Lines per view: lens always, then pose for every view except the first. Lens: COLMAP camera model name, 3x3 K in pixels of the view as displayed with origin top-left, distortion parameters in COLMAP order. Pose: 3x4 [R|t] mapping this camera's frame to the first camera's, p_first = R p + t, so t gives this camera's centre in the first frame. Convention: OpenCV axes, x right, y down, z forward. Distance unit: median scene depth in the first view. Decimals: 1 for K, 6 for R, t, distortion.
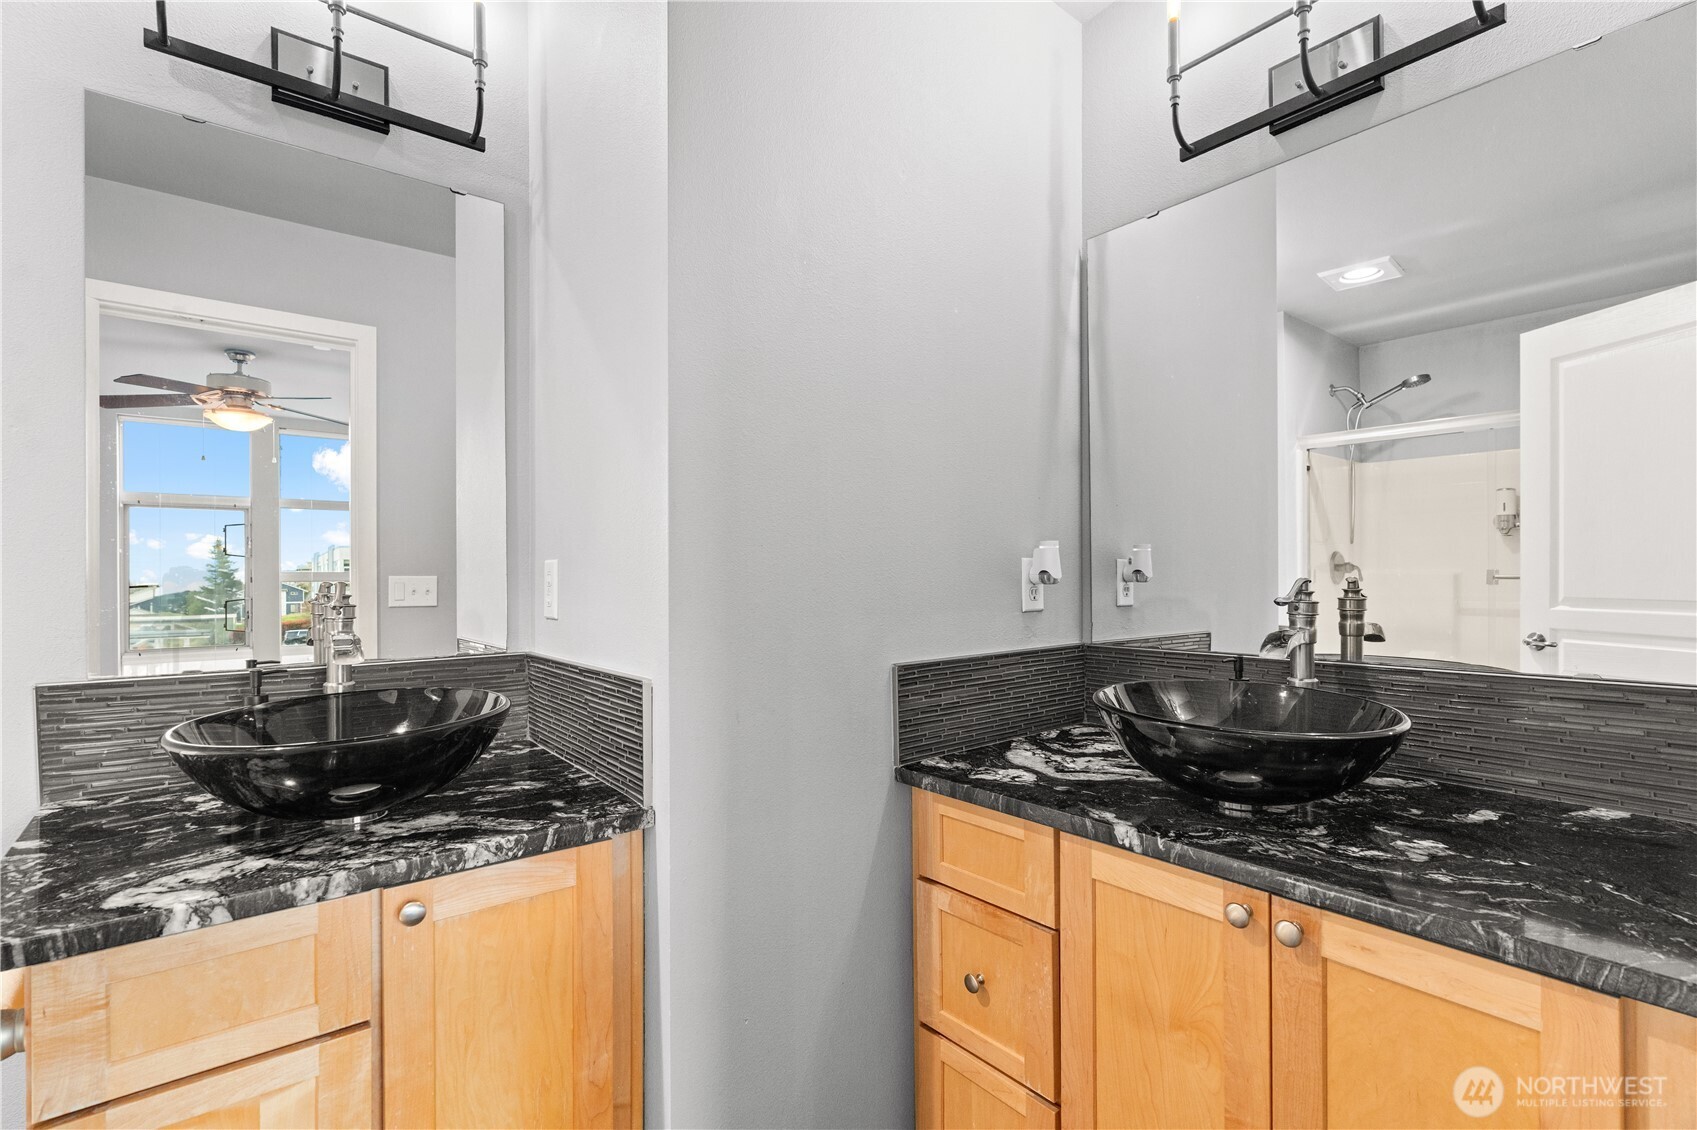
lens RADIAL K [[773.1, 0, 852.3], [0, 773.1, 567.3], [0, 0, 1]] dist [-0.011012, 0.005851]
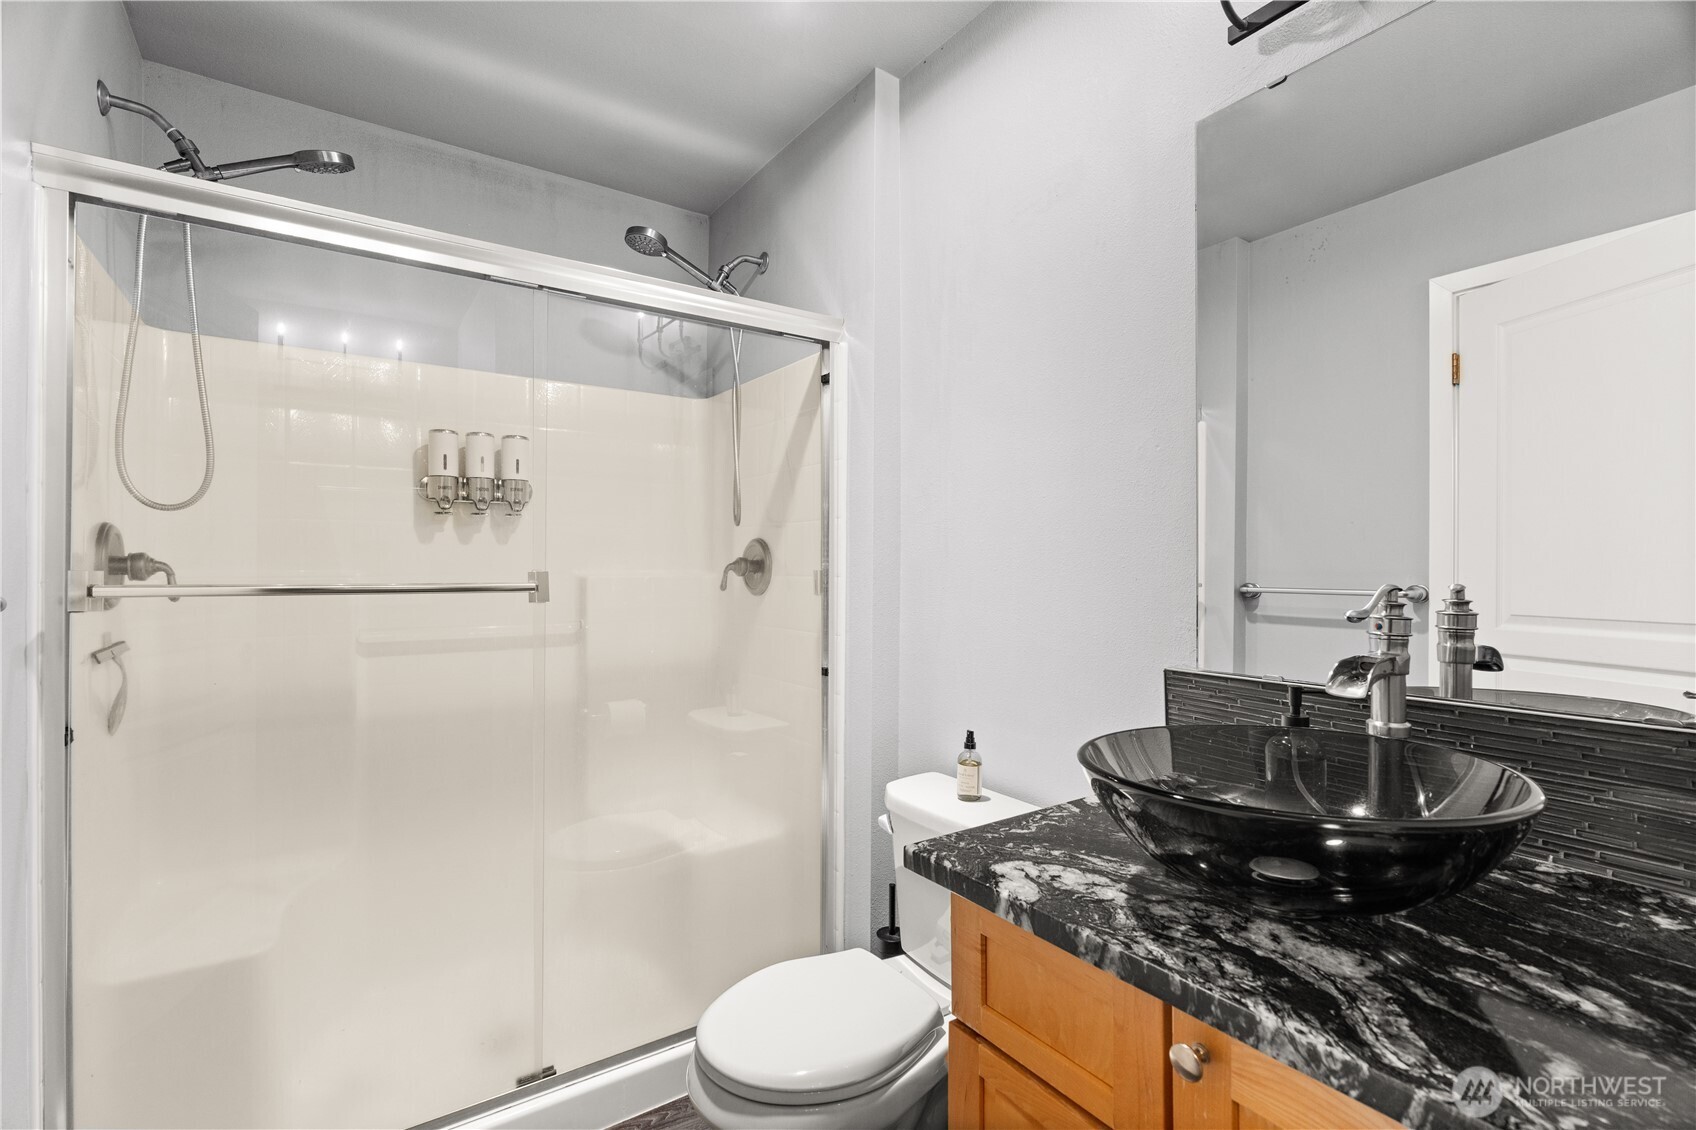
lens RADIAL K [[772.7, 0, 854.6], [0, 772.7, 567.3], [0, 0, 1]] dist [-0.011012, 0.005851]
pose [[-0.088398, 0.004122, -0.996077, 0.151955], [0.001852, 0.999990, 0.003974, -0.005196], [0.996084, -0.001493, -0.088405, 0.743703]]
